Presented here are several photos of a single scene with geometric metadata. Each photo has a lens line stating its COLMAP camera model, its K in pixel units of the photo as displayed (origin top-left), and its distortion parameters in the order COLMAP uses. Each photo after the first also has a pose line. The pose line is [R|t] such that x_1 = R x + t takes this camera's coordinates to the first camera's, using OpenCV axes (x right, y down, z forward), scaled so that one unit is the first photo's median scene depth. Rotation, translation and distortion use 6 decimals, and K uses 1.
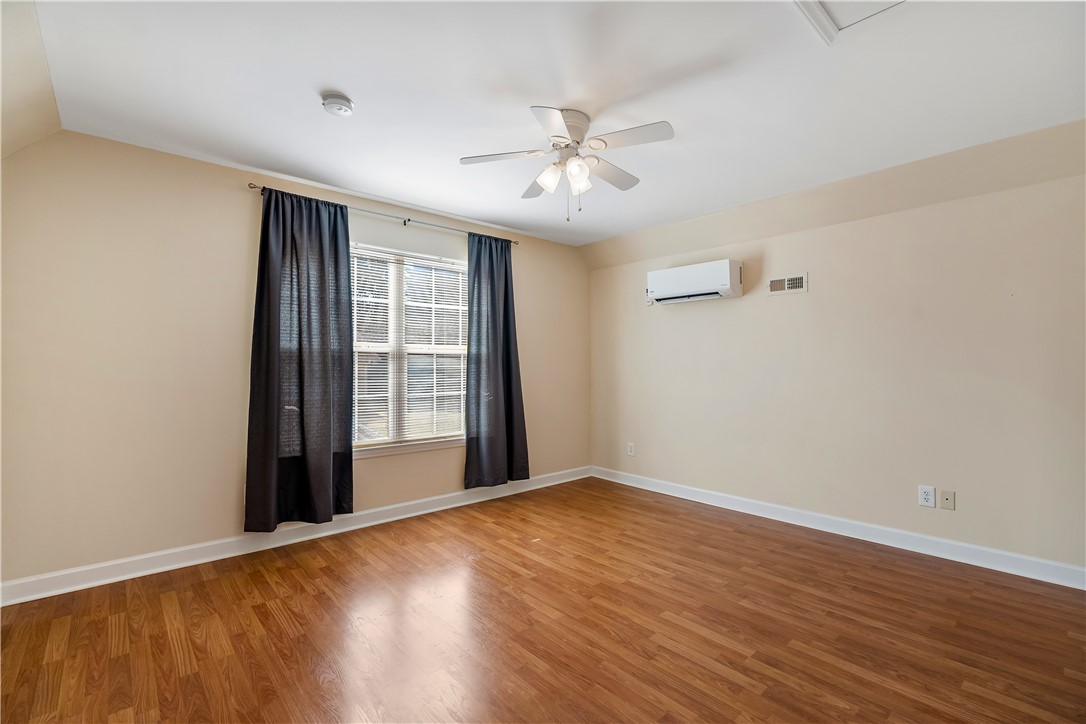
lens RADIAL K [[492.7, 0, 546.2], [0, 492.7, 348.8], [0, 0, 1]] dist [0.000354, 0.000225]
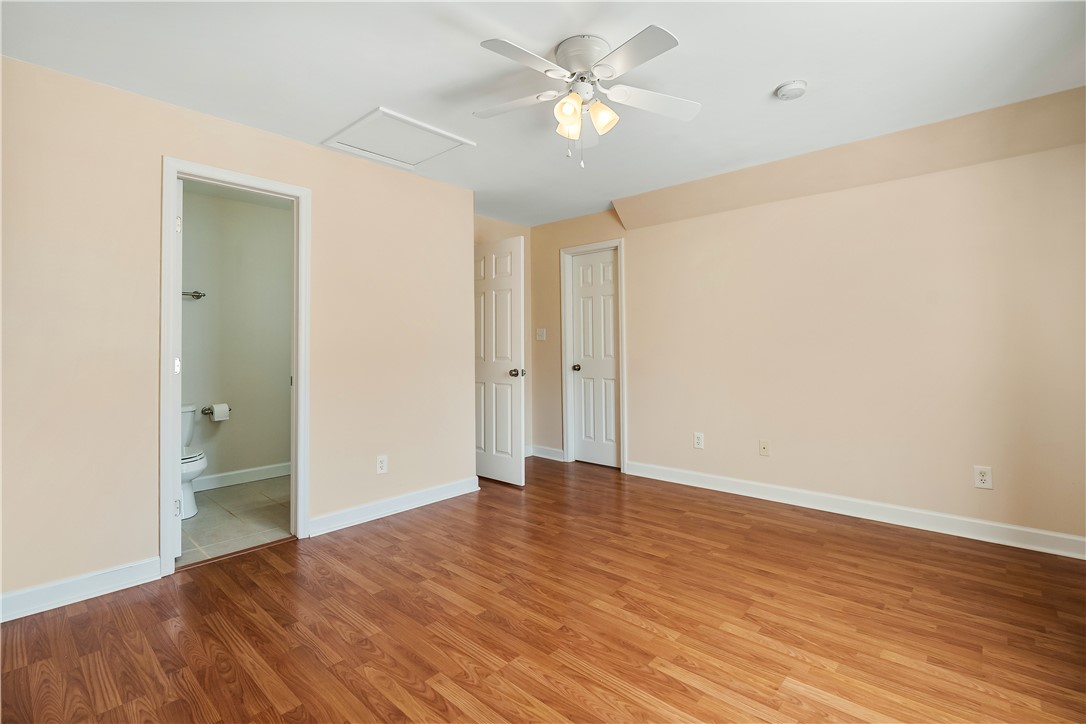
lens RADIAL K [[492.7, 0, 546.2], [0, 492.7, 348.8], [0, 0, 1]] dist [0.000354, 0.000225]
pose [[-0.995220, 0.008818, -0.097263, 0.198161], [0.011433, 0.999587, -0.026361, 0.076790], [0.096991, -0.027347, -0.994909, 1.888734]]
